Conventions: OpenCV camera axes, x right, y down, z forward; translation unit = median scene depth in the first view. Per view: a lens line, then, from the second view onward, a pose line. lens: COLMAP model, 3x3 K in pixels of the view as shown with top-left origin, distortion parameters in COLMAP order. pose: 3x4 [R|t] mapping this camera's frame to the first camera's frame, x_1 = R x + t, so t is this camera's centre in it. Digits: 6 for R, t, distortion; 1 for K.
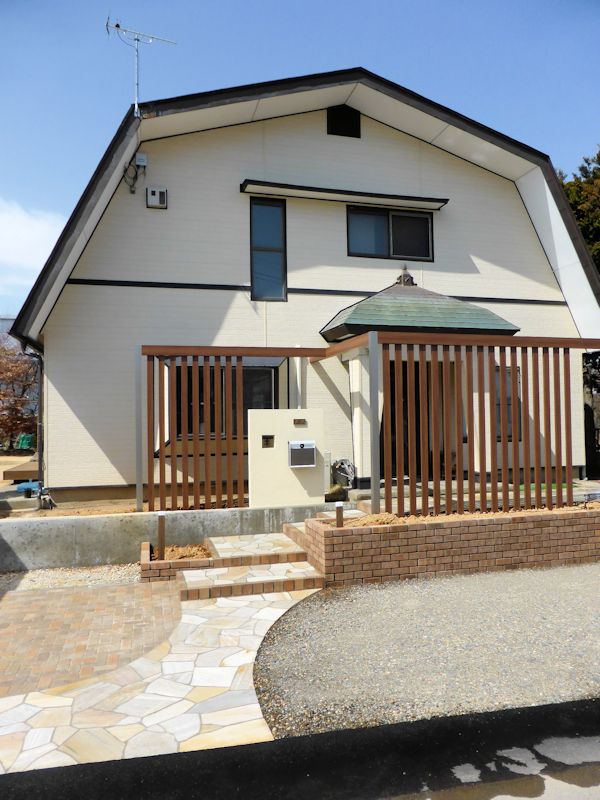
lens RADIAL K [[590.6, 0, 300.0], [0, 590.6, 400.0], [0, 0, 1]] dist [-0.042609, 0.020256]
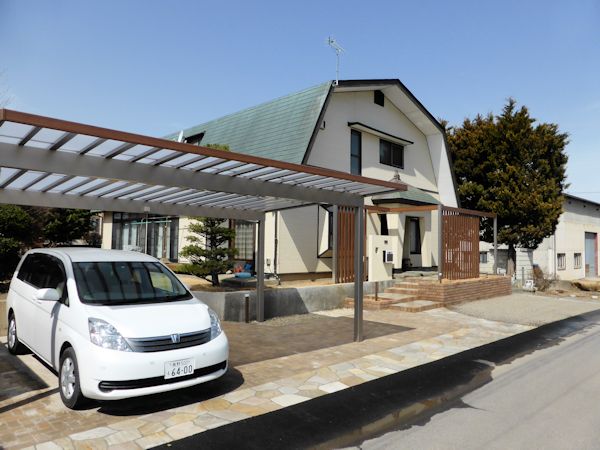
lens RADIAL K [[440.3, 0, 300.0], [0, 440.3, 225.0], [0, 0, 1]] dist [-0.037947, 0.029067]
pose [[0.861116, 0.050948, 0.505849, -1.094431], [-0.038016, 0.998633, -0.035863, 0.046370], [-0.506984, 0.011652, 0.861876, -0.225200]]
